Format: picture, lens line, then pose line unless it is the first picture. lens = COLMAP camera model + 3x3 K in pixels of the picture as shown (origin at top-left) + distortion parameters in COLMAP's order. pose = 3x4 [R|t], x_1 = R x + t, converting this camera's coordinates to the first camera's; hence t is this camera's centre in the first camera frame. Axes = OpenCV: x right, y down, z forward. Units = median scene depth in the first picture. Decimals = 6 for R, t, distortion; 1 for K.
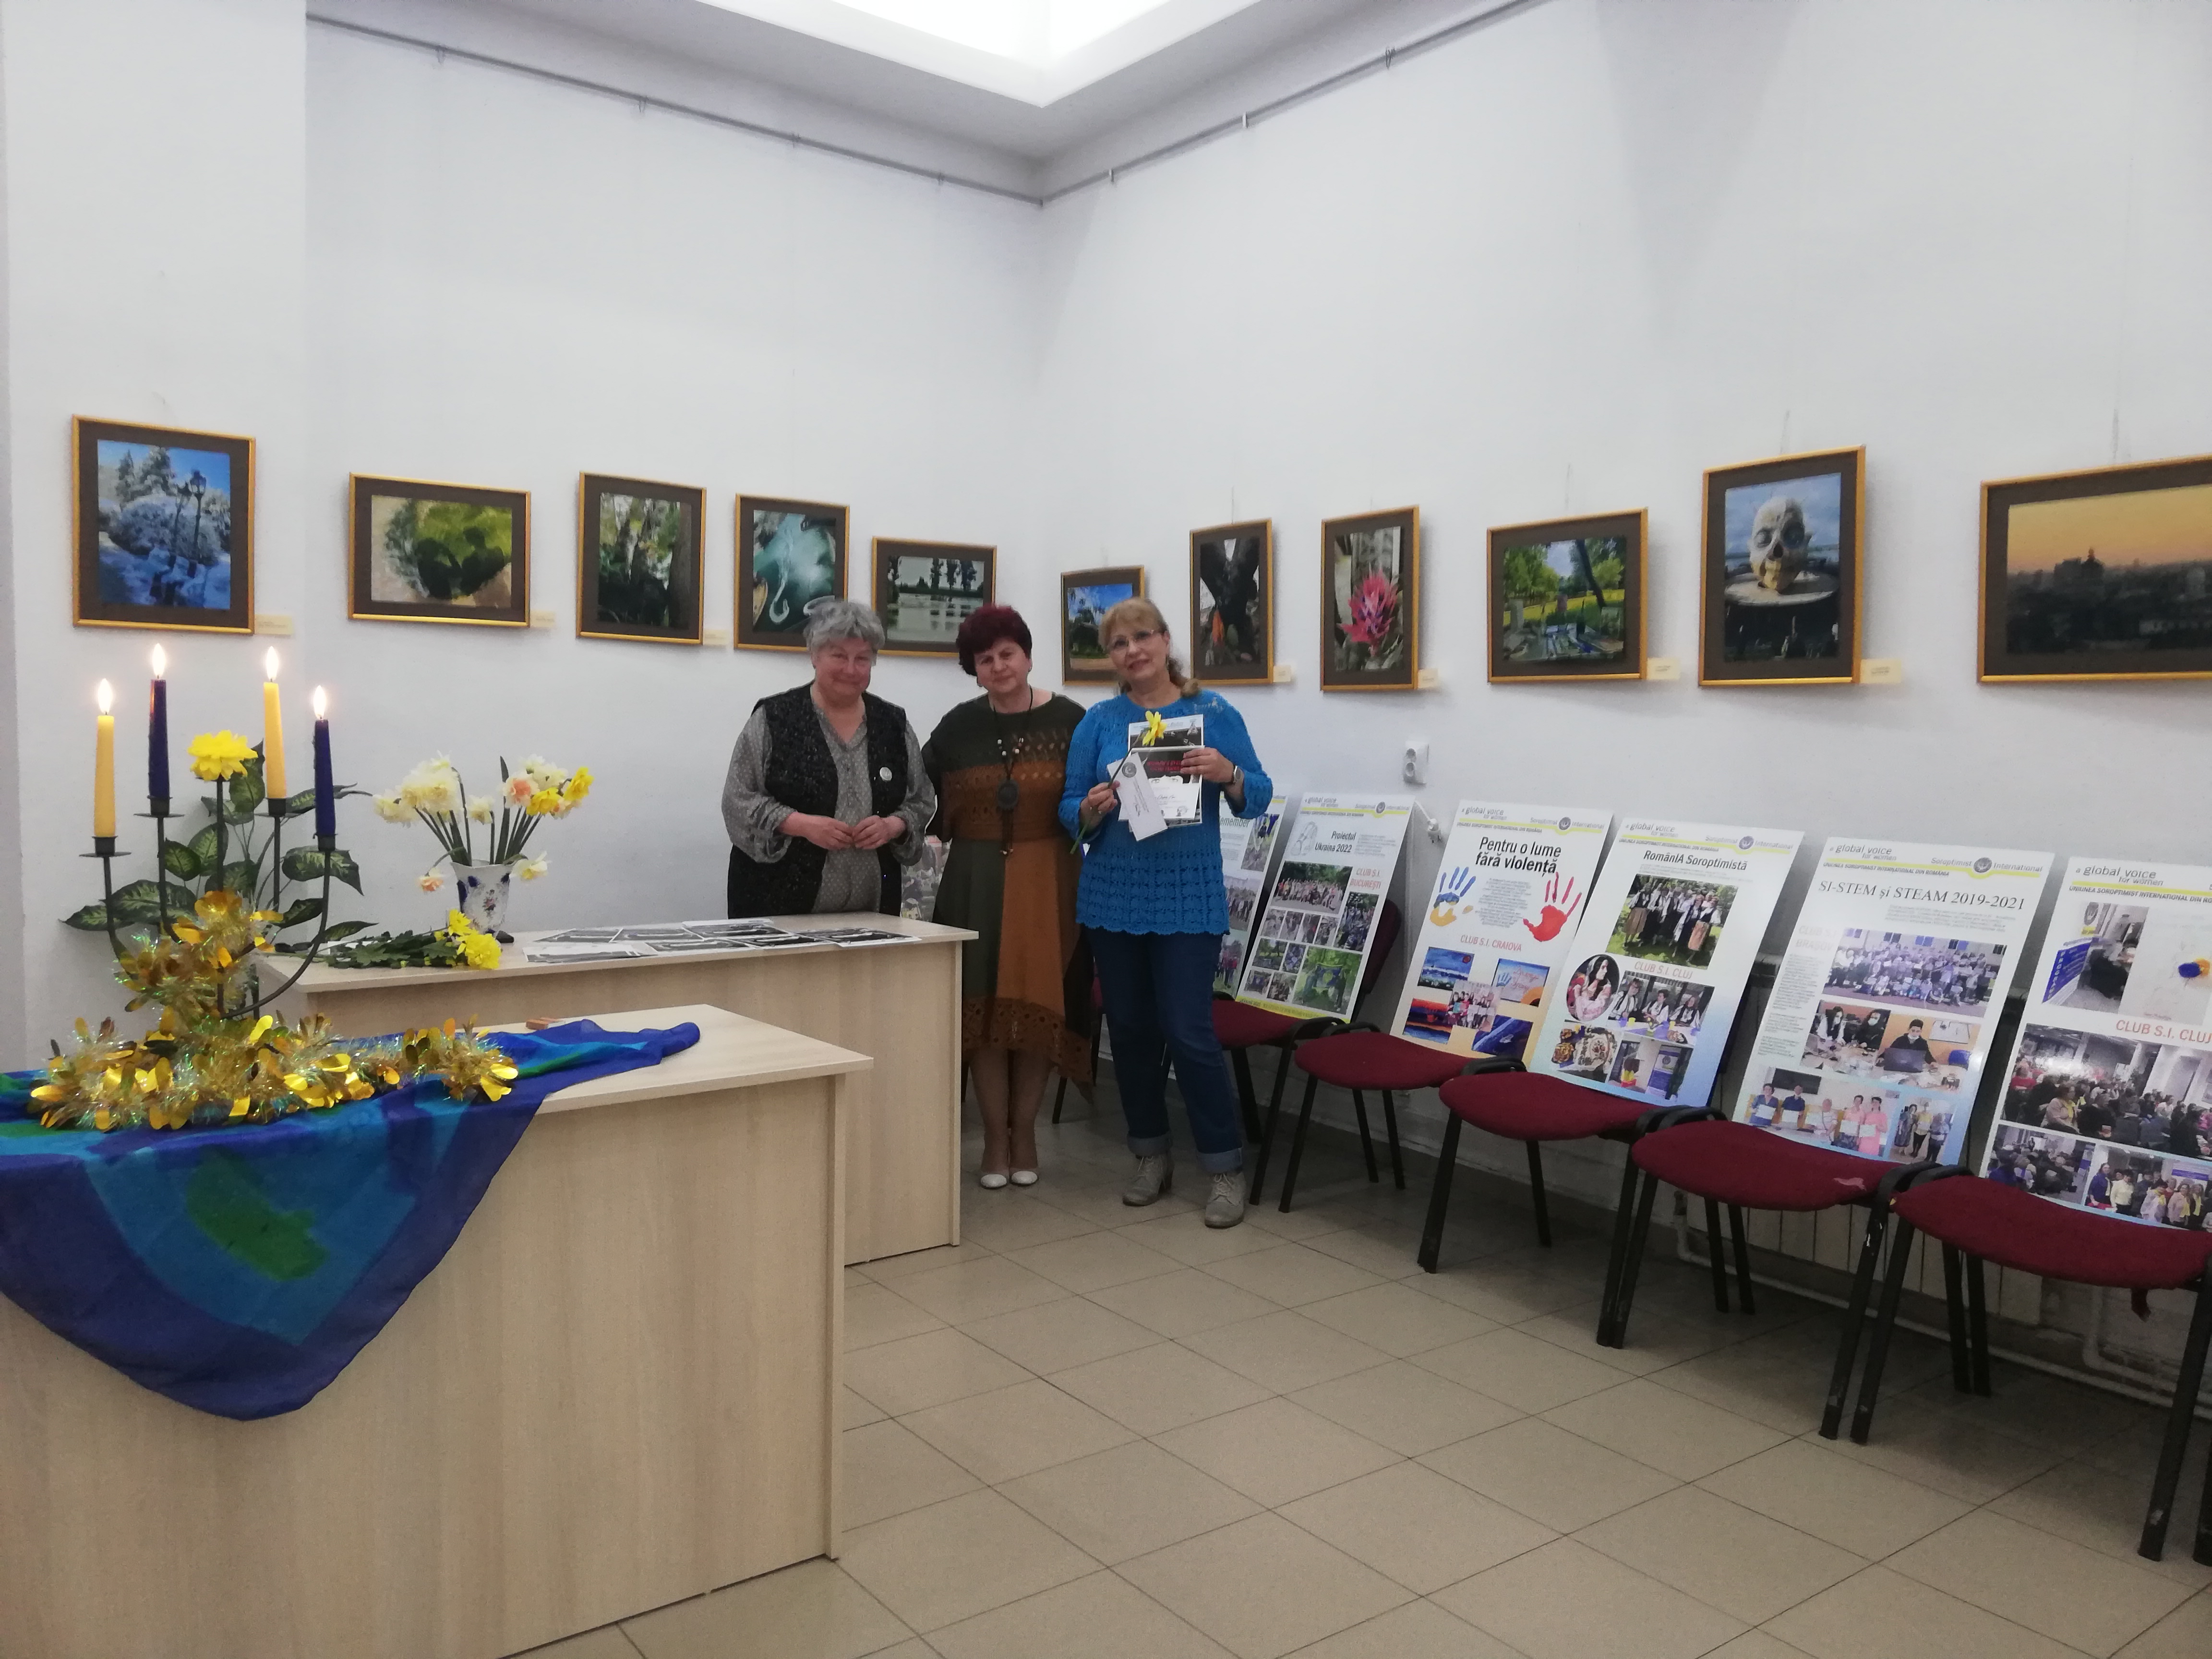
lens RADIAL K [[1661.5, 0, 1106.0], [0, 1661.5, 829.5], [0, 0, 1]] dist [0.001076, -0.009912]
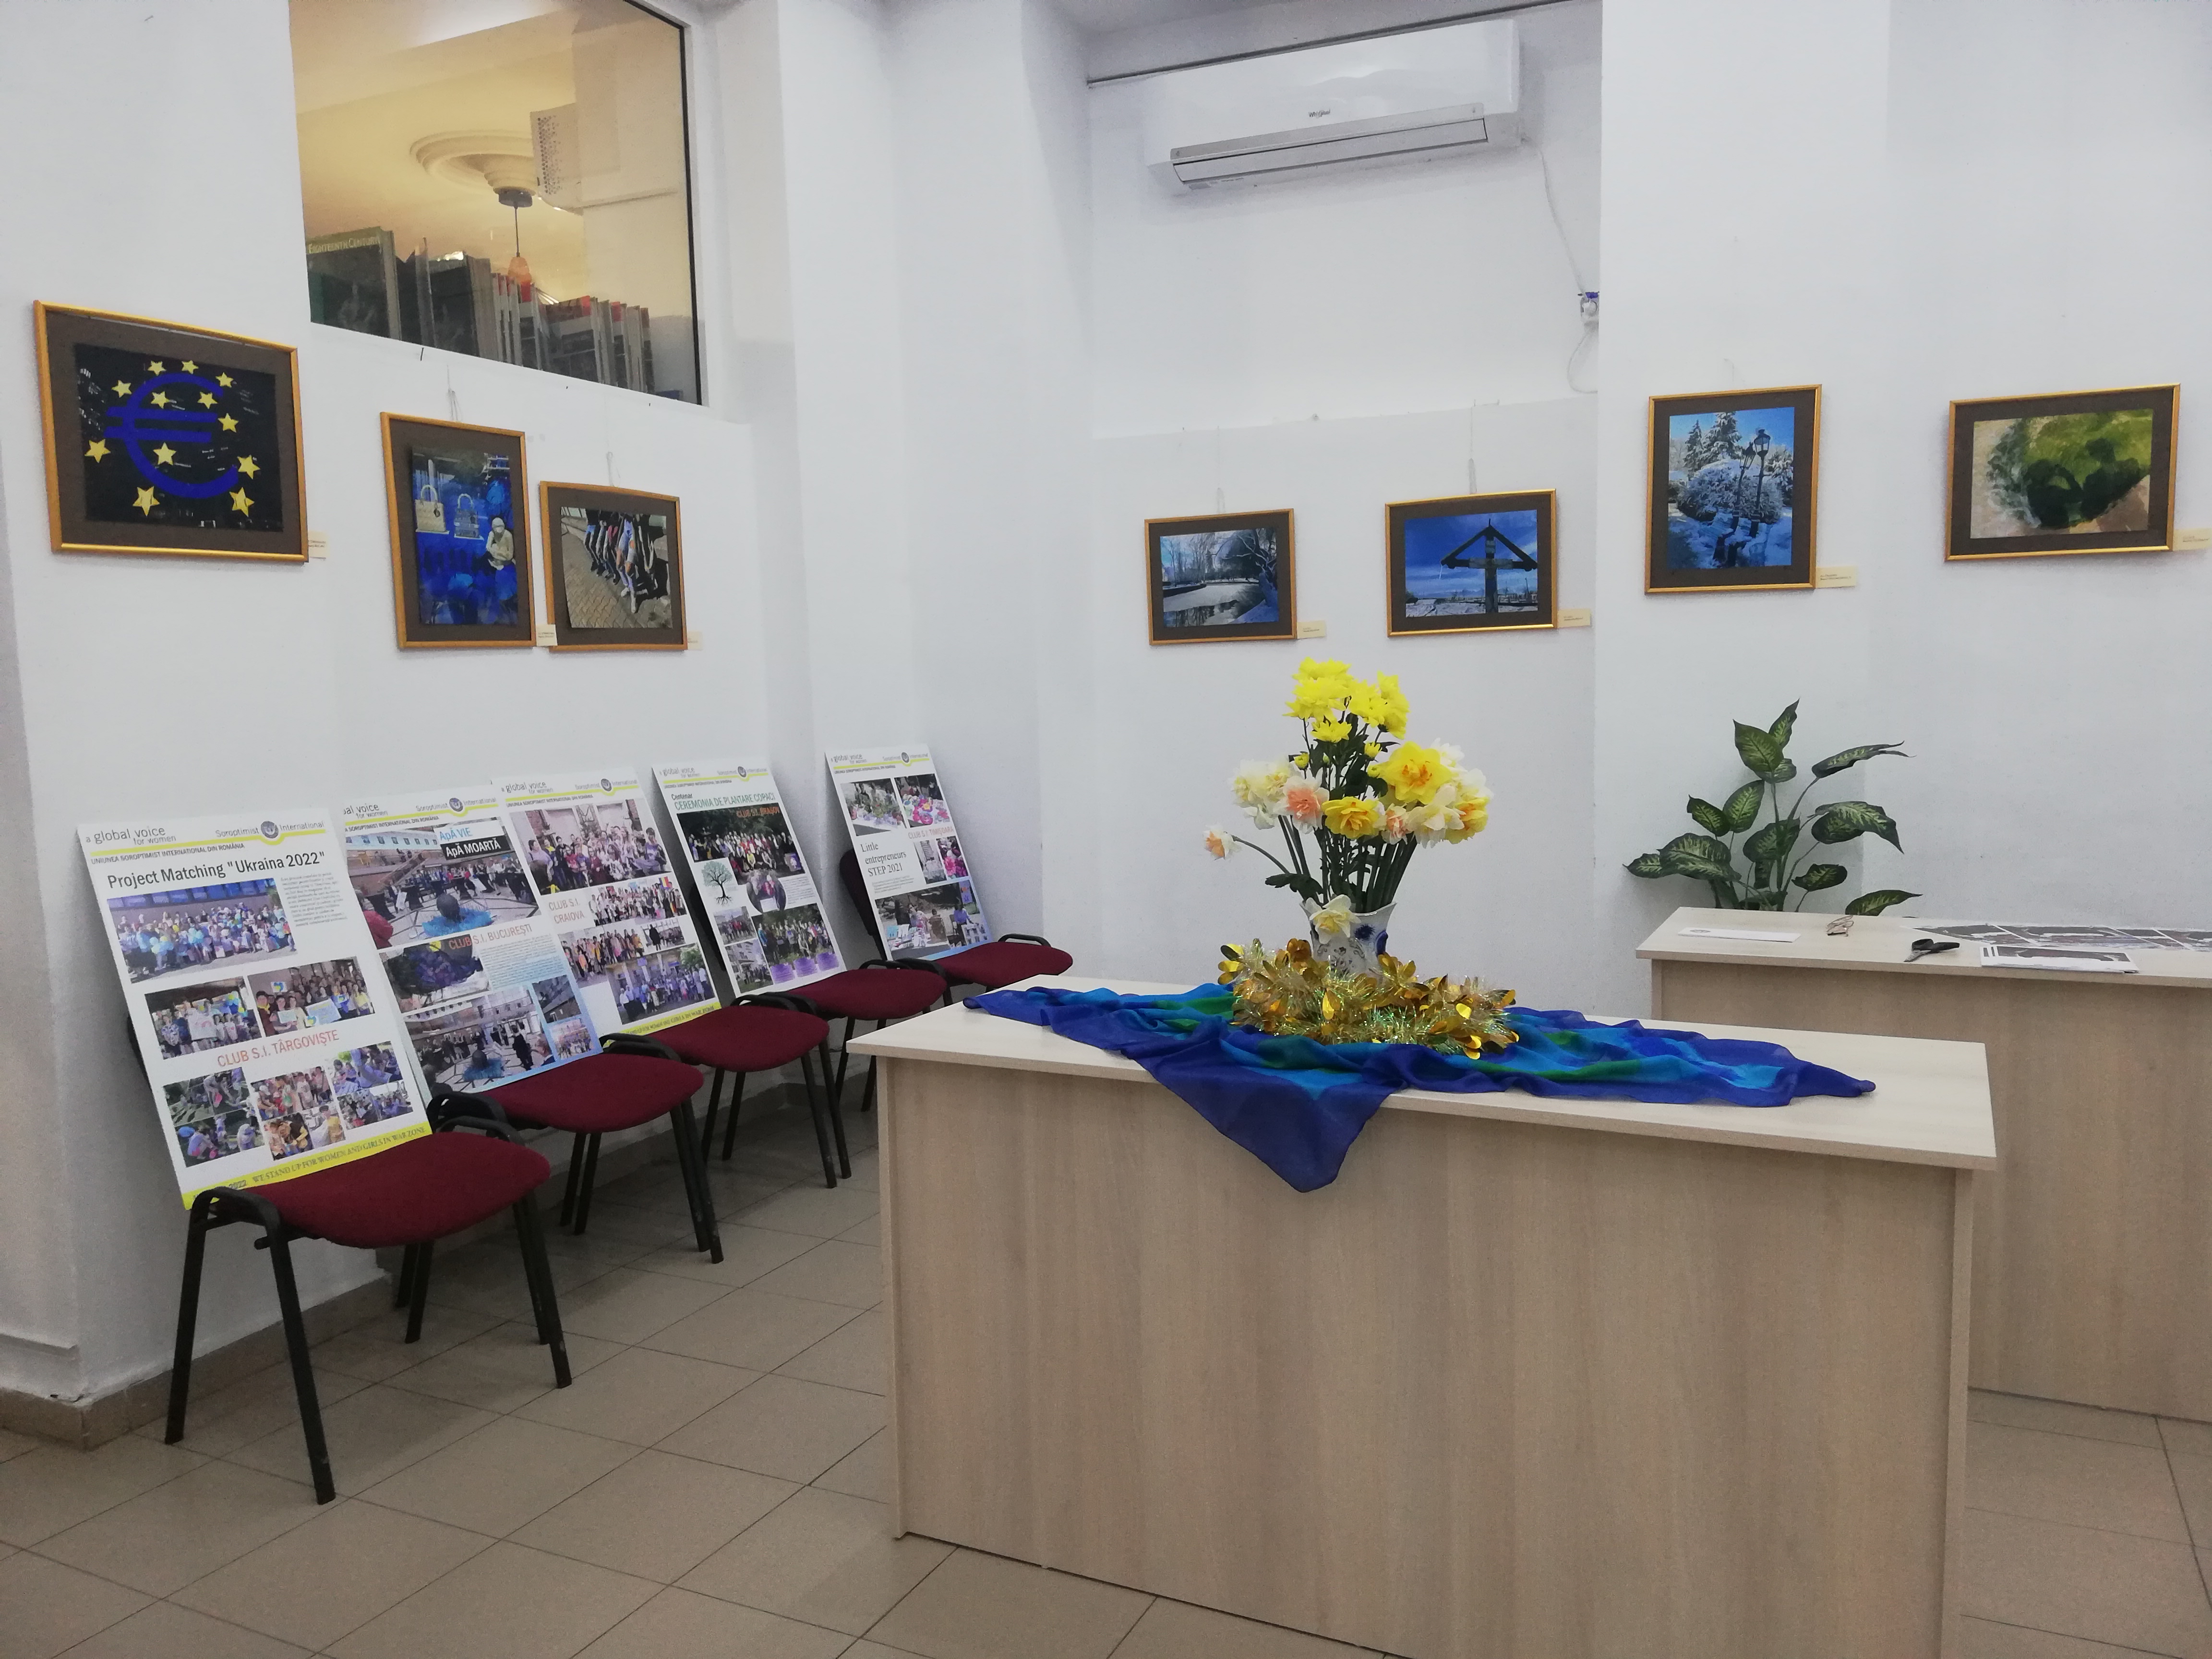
lens RADIAL K [[1661.5, 0, 1106.0], [0, 1661.5, 829.5], [0, 0, 1]] dist [0.001076, -0.009912]
pose [[0.442669, 0.058819, -0.894754, 0.187180], [-0.024874, 0.998268, 0.053318, -0.017953], [0.896340, -0.001346, 0.443365, 0.196066]]
